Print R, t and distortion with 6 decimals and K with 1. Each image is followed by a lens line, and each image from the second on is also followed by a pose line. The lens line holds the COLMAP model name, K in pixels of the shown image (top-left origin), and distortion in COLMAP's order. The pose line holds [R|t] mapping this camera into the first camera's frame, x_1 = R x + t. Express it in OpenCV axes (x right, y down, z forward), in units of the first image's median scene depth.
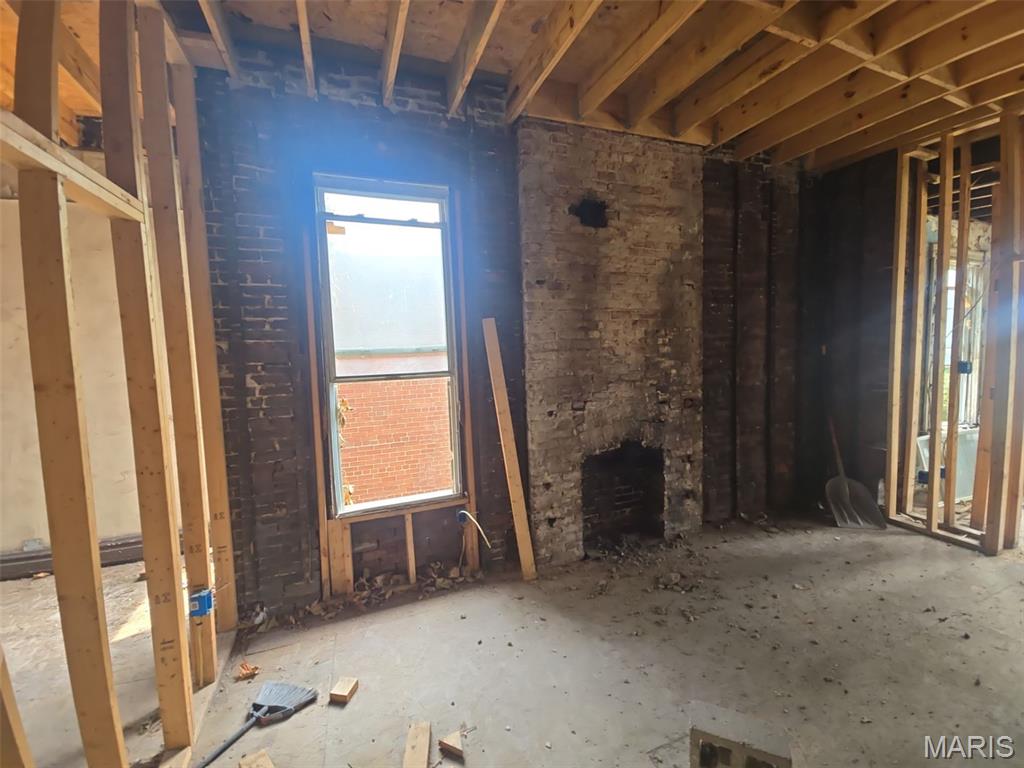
lens RADIAL K [[419.9, 0, 510.9], [0, 419.9, 379.0], [0, 0, 1]] dist [0.002913, -0.002551]
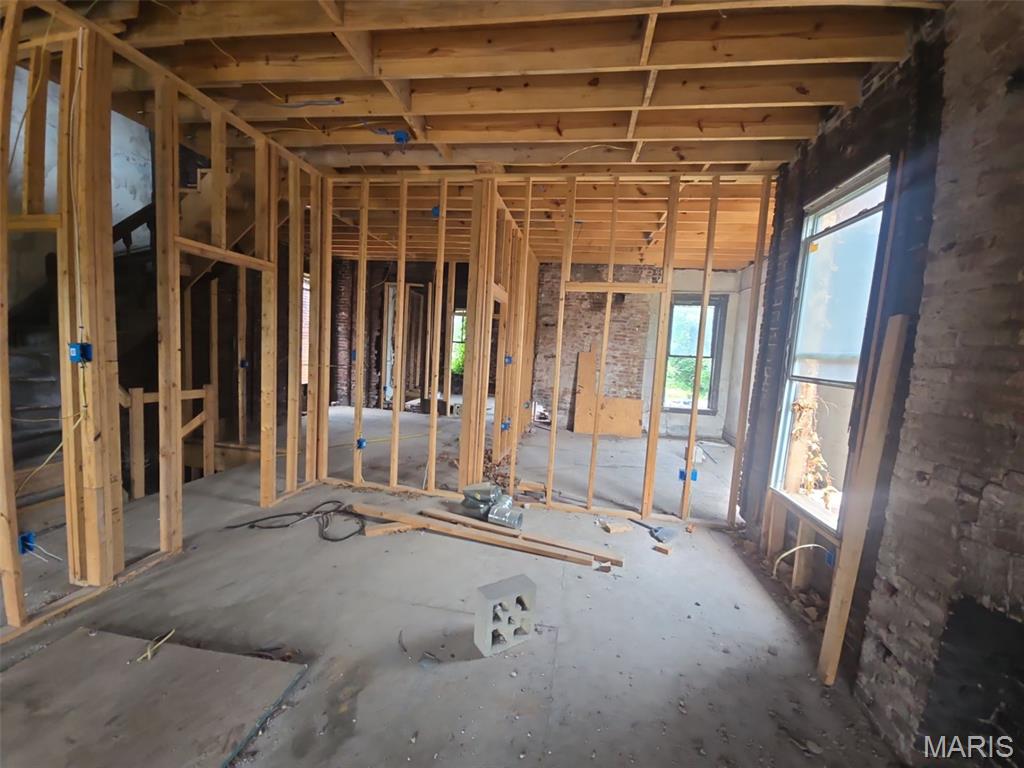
lens RADIAL K [[419.9, 0, 517.0], [0, 419.9, 380.3], [0, 0, 1]] dist [0.002913, -0.002551]
pose [[-0.494438, 0.073659, -0.866086, 0.817225], [-0.113216, 0.982457, 0.148190, -0.064931], [0.861808, 0.171326, -0.477425, 0.745148]]
